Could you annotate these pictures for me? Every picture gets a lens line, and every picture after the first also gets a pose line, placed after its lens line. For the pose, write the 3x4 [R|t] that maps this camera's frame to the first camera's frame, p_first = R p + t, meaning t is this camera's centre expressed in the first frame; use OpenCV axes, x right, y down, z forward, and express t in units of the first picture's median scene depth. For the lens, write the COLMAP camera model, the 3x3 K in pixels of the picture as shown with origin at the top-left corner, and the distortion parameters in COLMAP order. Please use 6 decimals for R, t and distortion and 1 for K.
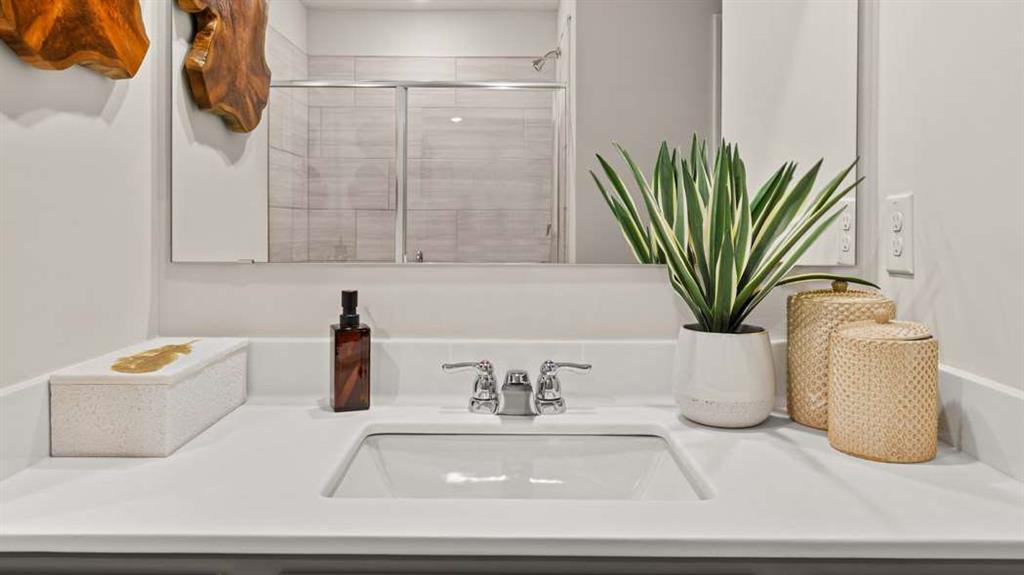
lens RADIAL K [[749.7, 0, 497.7], [0, 749.7, 231.5], [0, 0, 1]] dist [0.011866, 0.000685]
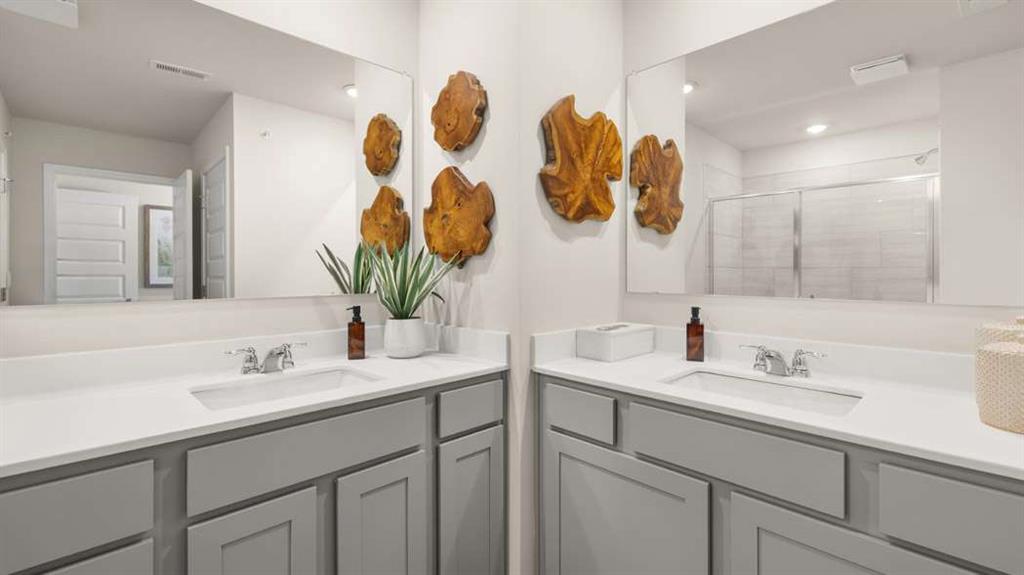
lens RADIAL K [[429.1, 0, 511.5], [0, 429.1, 279.7], [0, 0, 1]] dist [0.000416, 0.000171]
pose [[0.699457, 0.007758, -0.714633, 0.325721], [-0.009397, 0.999954, 0.001658, 0.001816], [0.714613, 0.005556, 0.699498, -0.266613]]
